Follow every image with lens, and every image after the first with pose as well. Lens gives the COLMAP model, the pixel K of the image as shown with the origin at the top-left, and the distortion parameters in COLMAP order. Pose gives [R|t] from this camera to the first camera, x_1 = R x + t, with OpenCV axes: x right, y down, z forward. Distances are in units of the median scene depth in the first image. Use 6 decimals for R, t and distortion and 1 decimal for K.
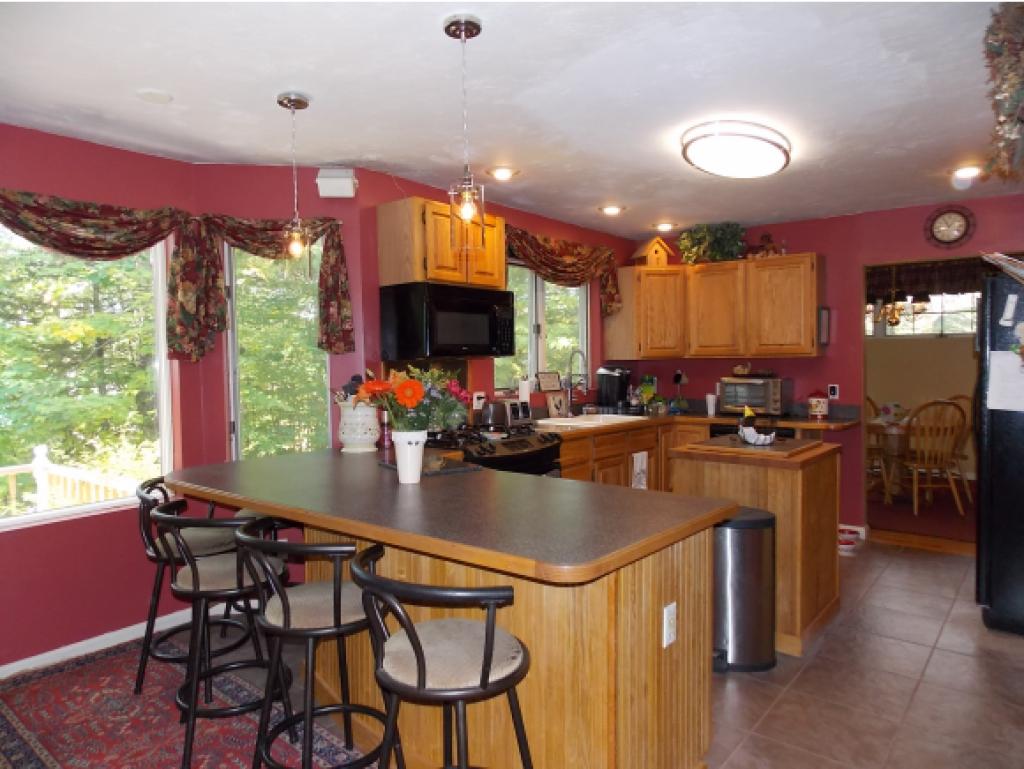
lens RADIAL K [[675.4, 0, 506.9], [0, 675.4, 383.1], [0, 0, 1]] dist [-0.001718, -0.004962]
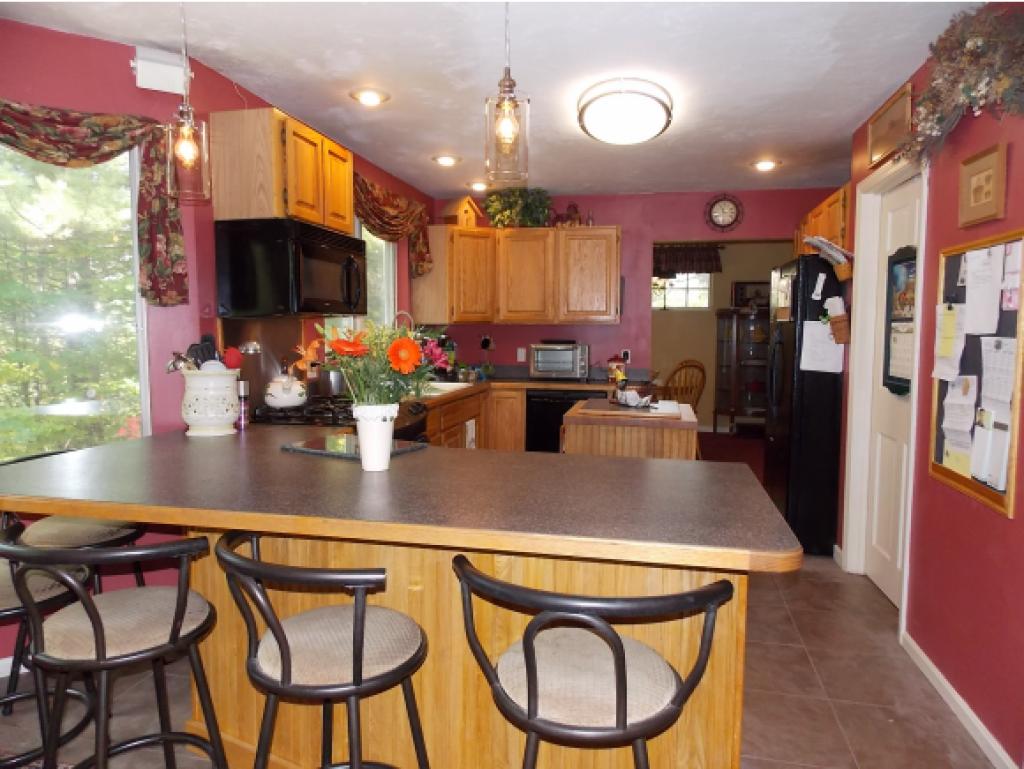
lens RADIAL K [[675.4, 0, 510.7], [0, 675.4, 386.1], [0, 0, 1]] dist [-0.001718, -0.004962]
pose [[0.892045, -0.021360, 0.451441, -0.192587], [-0.002084, 0.998677, 0.051371, 0.004788], [-0.451941, -0.046765, 0.890821, 0.122565]]
